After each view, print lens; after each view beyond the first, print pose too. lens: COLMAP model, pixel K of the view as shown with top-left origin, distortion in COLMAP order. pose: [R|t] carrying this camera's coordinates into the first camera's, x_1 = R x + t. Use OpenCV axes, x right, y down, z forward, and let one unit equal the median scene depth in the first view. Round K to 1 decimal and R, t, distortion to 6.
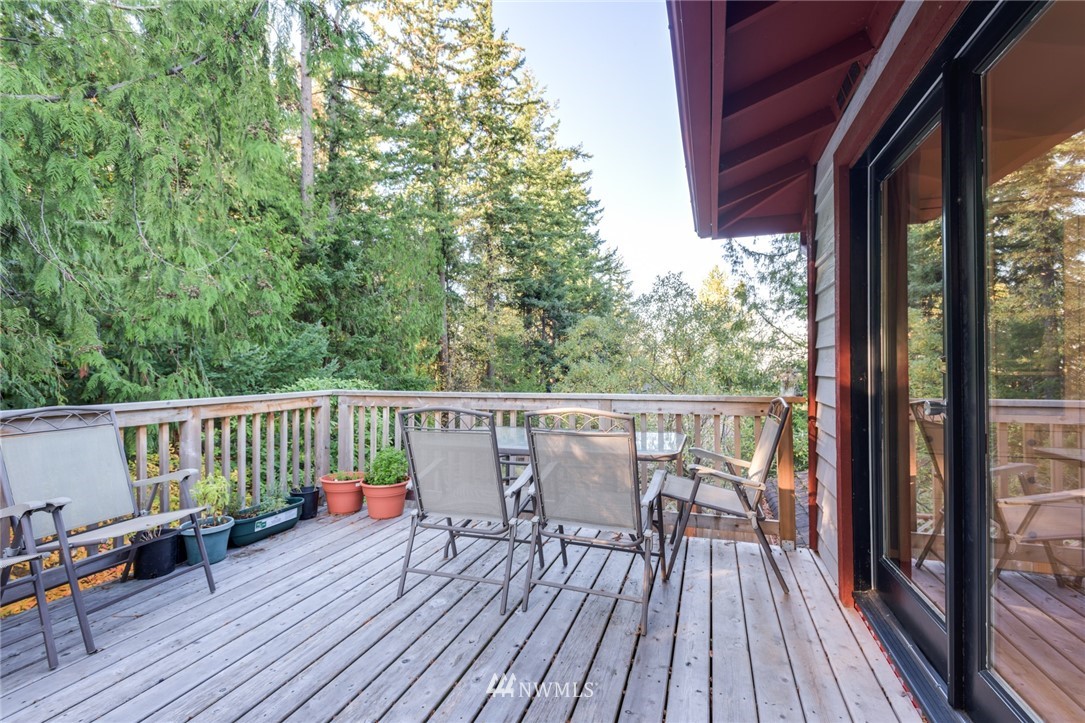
lens RADIAL K [[511.2, 0, 538.9], [0, 511.2, 364.4], [0, 0, 1]] dist [0.005703, 0.000335]
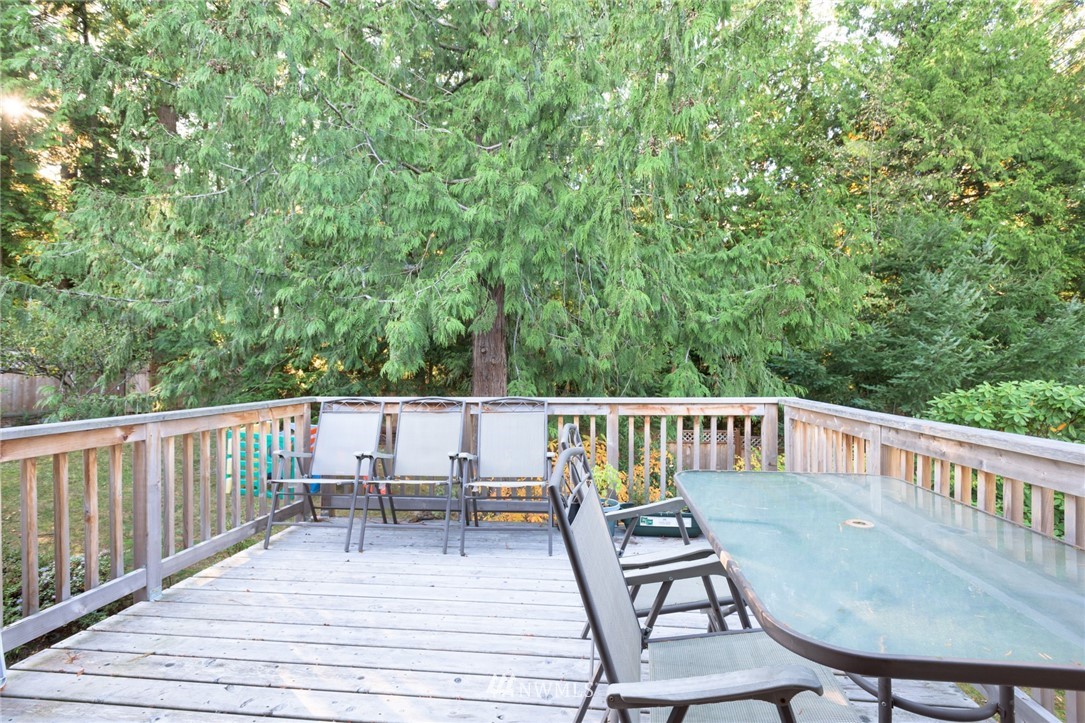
lens RADIAL K [[502.8, 0, 540.4], [0, 502.8, 367.3], [0, 0, 1]] dist [0.011211, -0.000495]
pose [[0.200166, 0.003284, -0.979757, 0.458380], [0.012786, 0.999900, 0.005964, -0.013636], [0.979679, -0.013721, 0.200104, 0.622533]]
